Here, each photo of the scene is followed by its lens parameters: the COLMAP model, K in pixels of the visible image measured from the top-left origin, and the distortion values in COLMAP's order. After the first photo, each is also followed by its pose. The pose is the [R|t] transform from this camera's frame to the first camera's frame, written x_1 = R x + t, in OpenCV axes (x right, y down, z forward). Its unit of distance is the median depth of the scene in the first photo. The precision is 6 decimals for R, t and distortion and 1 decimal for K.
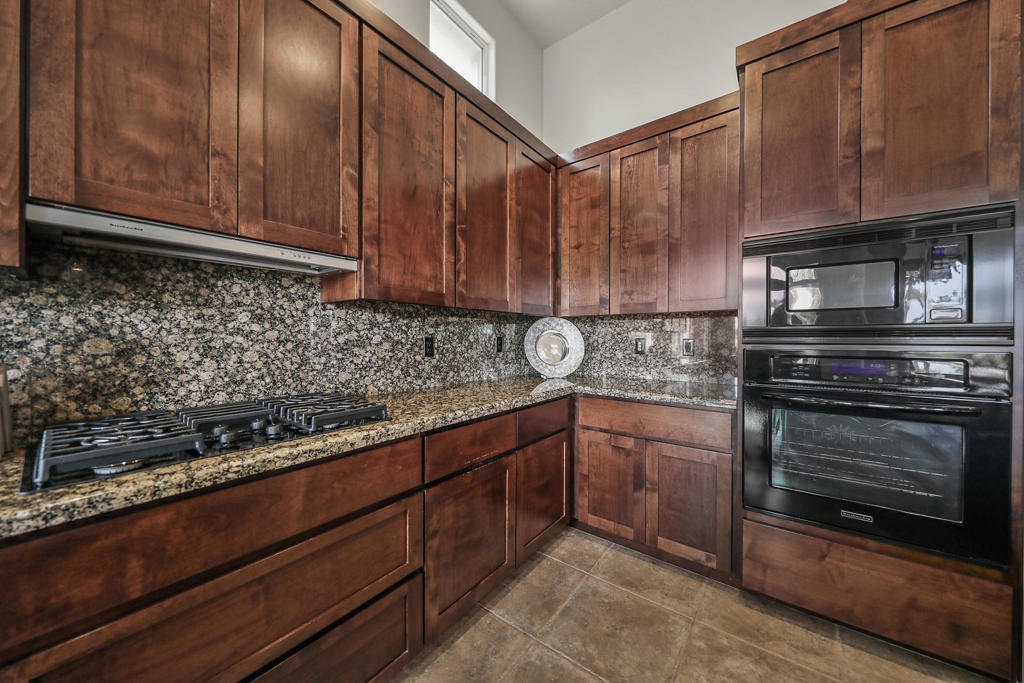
lens RADIAL K [[356.1, 0, 517.0], [0, 356.1, 344.2], [0, 0, 1]] dist [-0.002179, -0.000341]
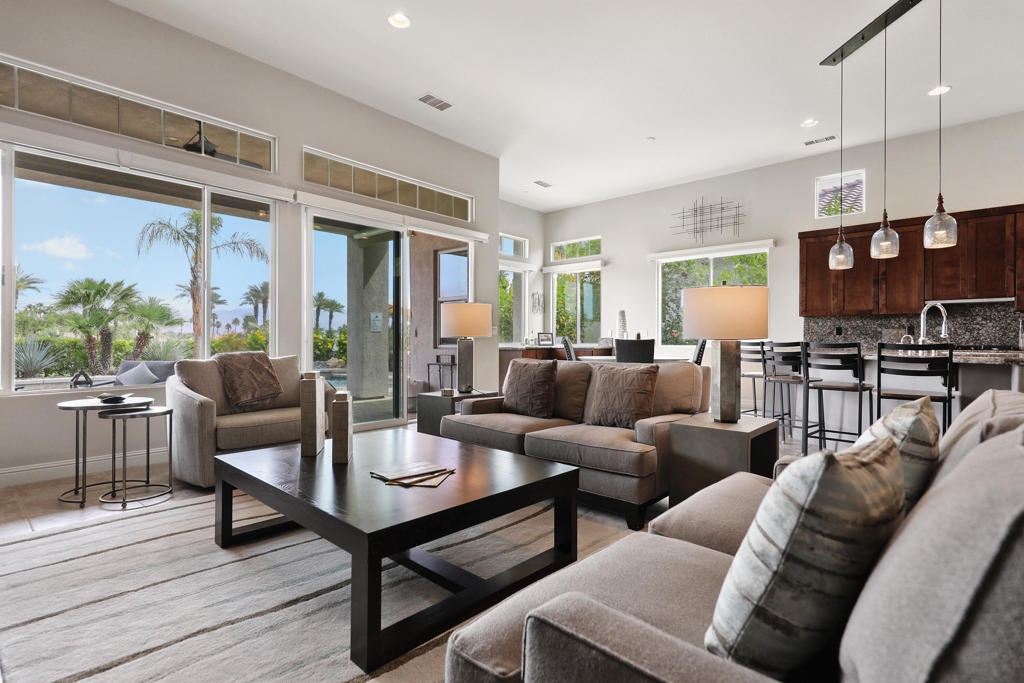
lens RADIAL K [[494.5, 0, 517.2], [0, 494.5, 340.7], [0, 0, 1]] dist [0.014854, -0.004302]
pose [[-0.081262, -0.003451, -0.996687, 2.898088], [-0.022094, 0.999755, -0.001660, 0.155854], [0.996448, 0.021886, -0.081318, -1.979305]]
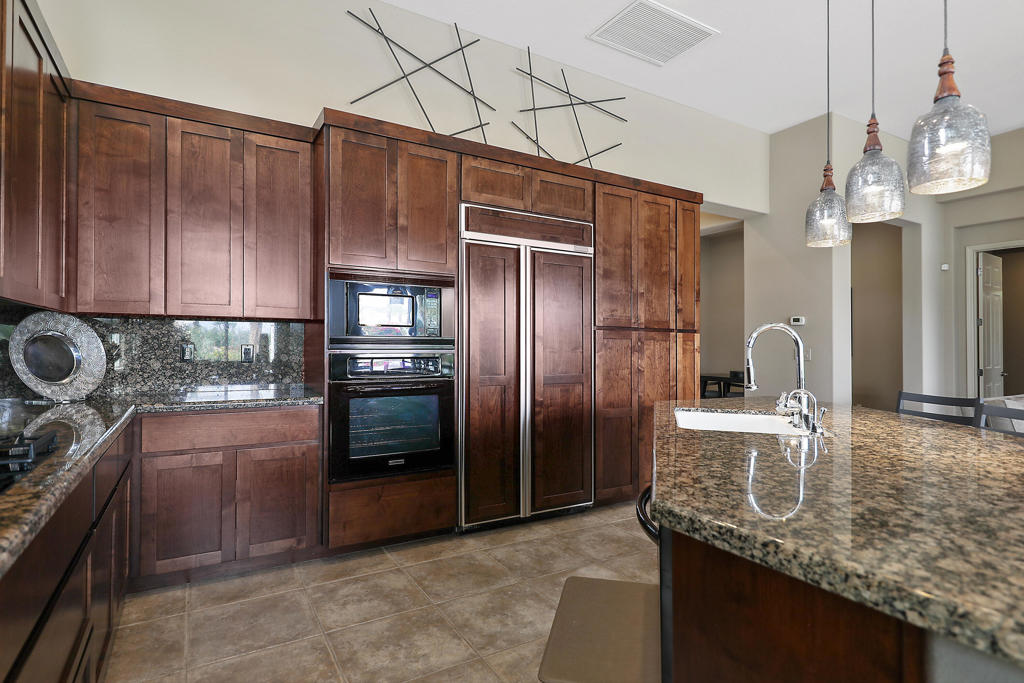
lens RADIAL K [[539.0, 0, 513.8], [0, 539.0, 343.4], [0, 0, 1]] dist [0.006862, 0.000330]
pose [[0.388013, 0.006527, 0.921631, -0.741093], [0.009057, 0.999900, -0.010894, 0.003990], [-0.921610, 0.012574, 0.387915, -0.276167]]
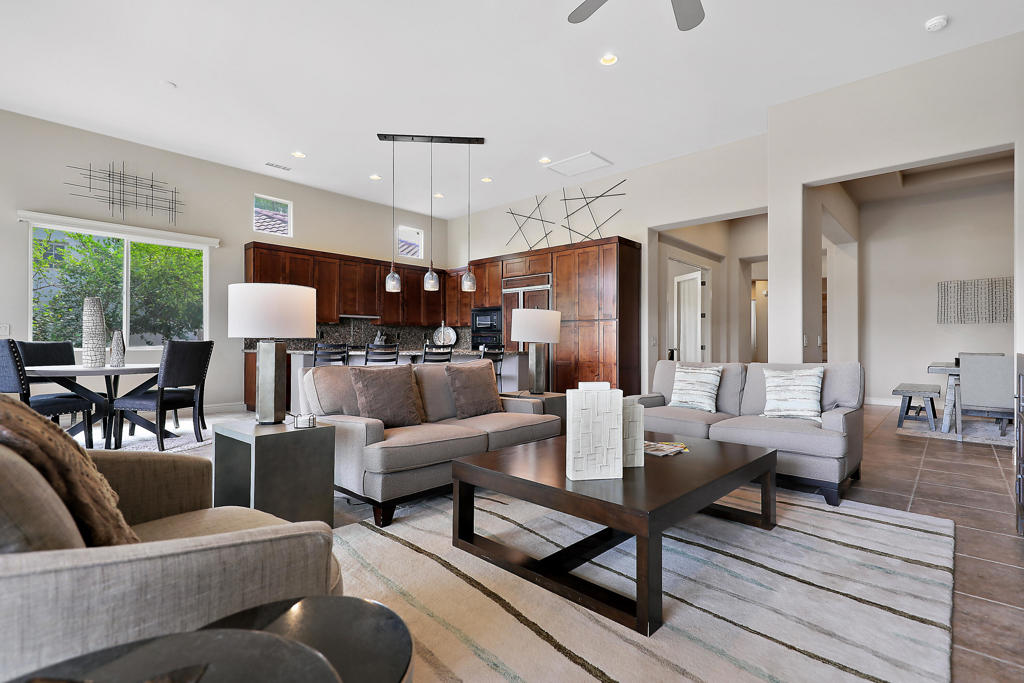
lens RADIAL K [[470.0, 0, 510.0], [0, 470.0, 343.4], [0, 0, 1]] dist [0.021608, -0.000301]
pose [[0.993621, 0.001275, -0.112763, 1.492589], [-0.003639, 0.999778, -0.020762, 0.188595], [0.112712, 0.021040, 0.993405, -3.770832]]
